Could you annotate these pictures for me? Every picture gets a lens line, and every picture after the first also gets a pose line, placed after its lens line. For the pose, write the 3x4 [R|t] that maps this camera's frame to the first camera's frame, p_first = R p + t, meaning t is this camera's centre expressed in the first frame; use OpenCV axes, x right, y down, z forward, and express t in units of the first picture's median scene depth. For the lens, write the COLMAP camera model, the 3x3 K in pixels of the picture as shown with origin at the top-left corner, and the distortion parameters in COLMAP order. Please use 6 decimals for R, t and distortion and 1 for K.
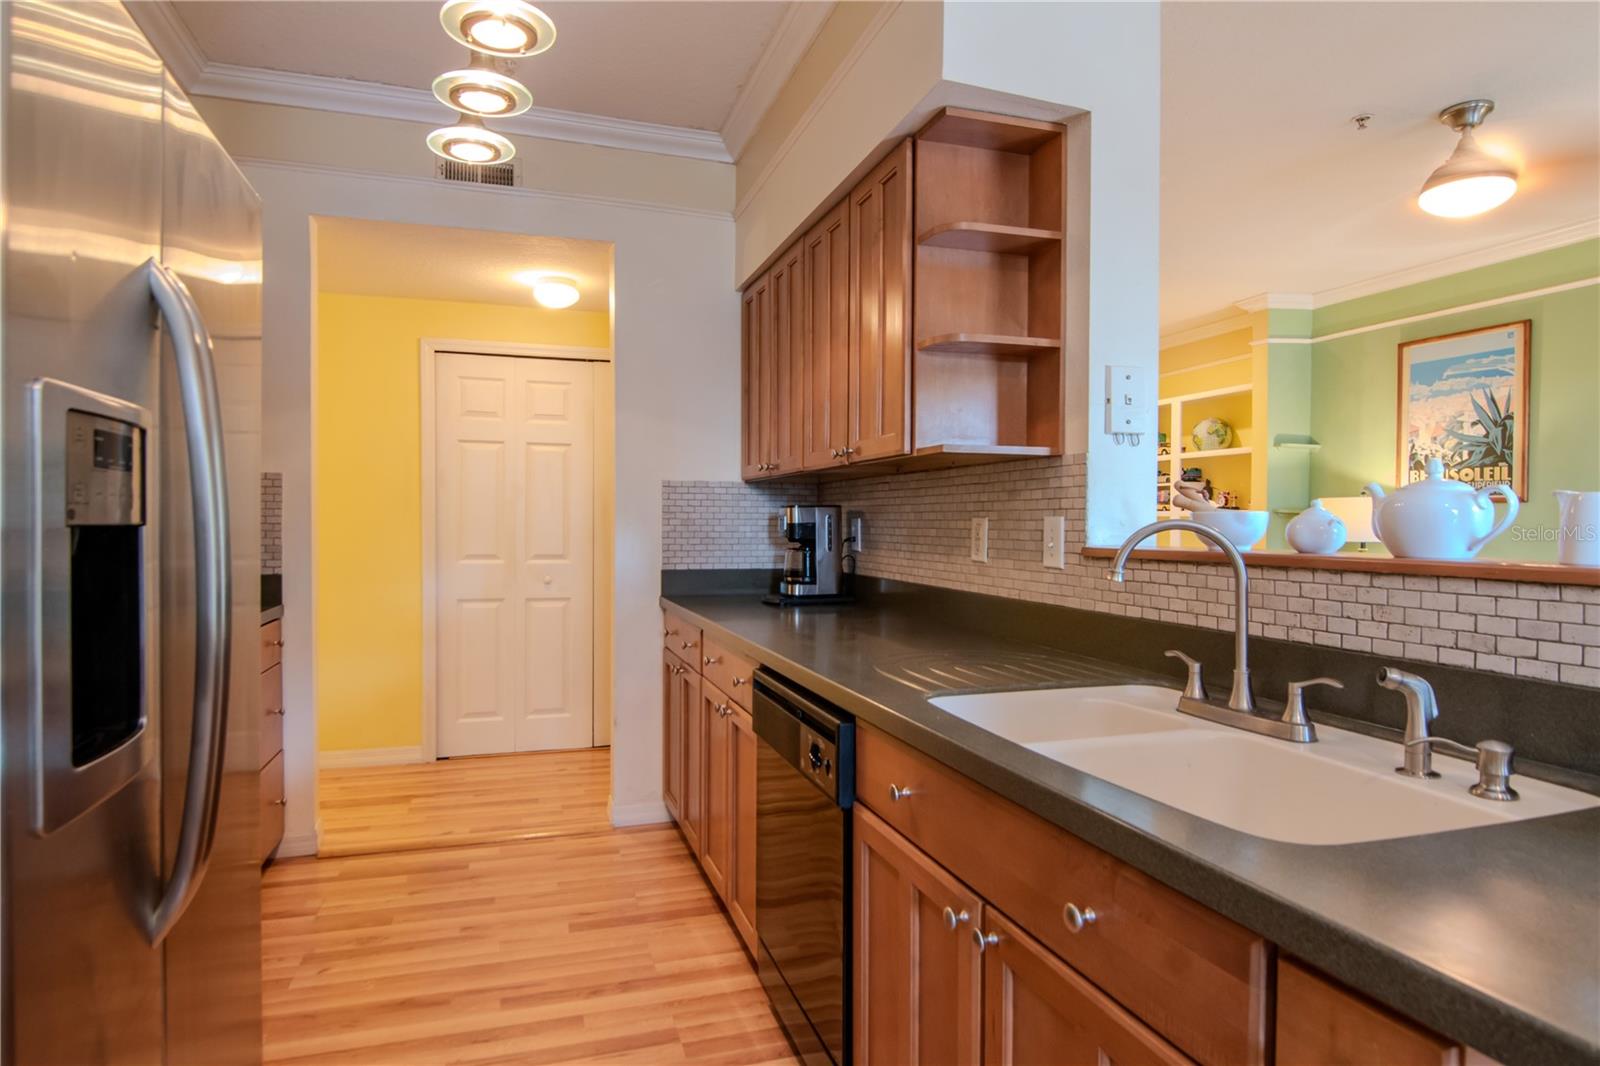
lens RADIAL K [[920.6, 0, 808.3], [0, 920.6, 525.4], [0, 0, 1]] dist [0.004574, 0.000601]
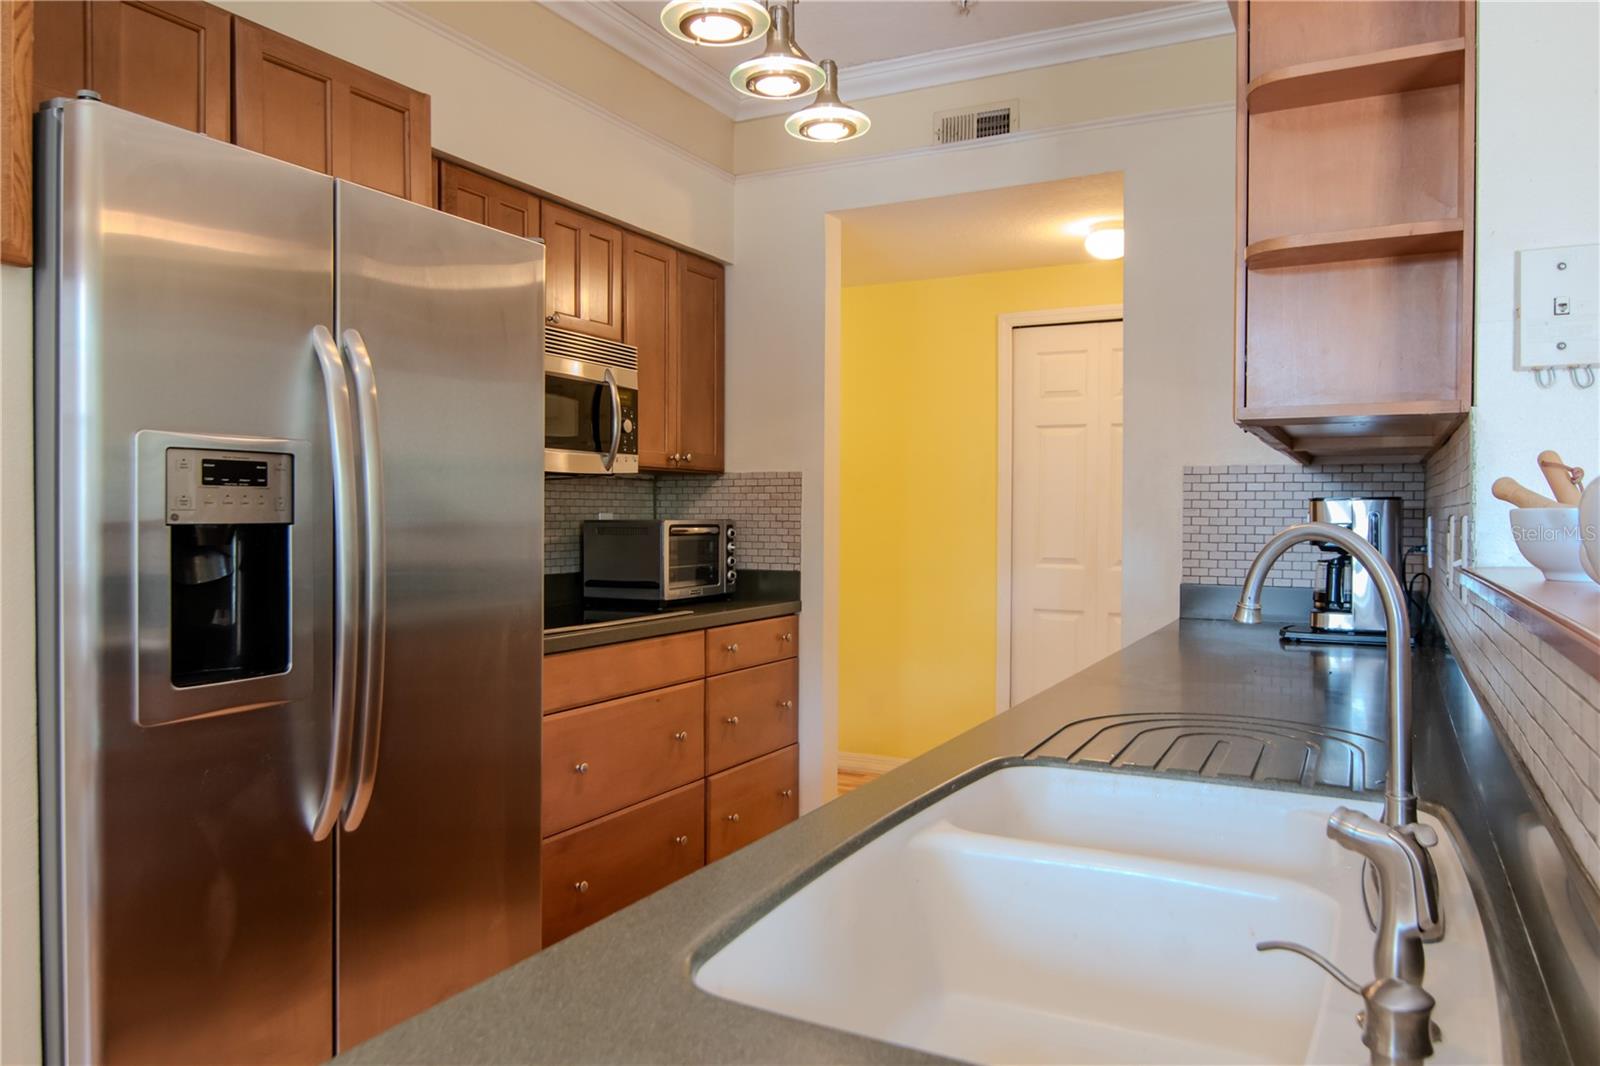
lens RADIAL K [[1146.1, 0, 809.1], [0, 1146.1, 528.2], [0, 0, 1]] dist [-0.008713, -0.005903]
pose [[0.697305, 0.007886, -0.716731, 0.327361], [-0.004390, 0.999968, 0.006731, -0.003084], [0.716761, -0.001547, 0.697317, 0.119654]]
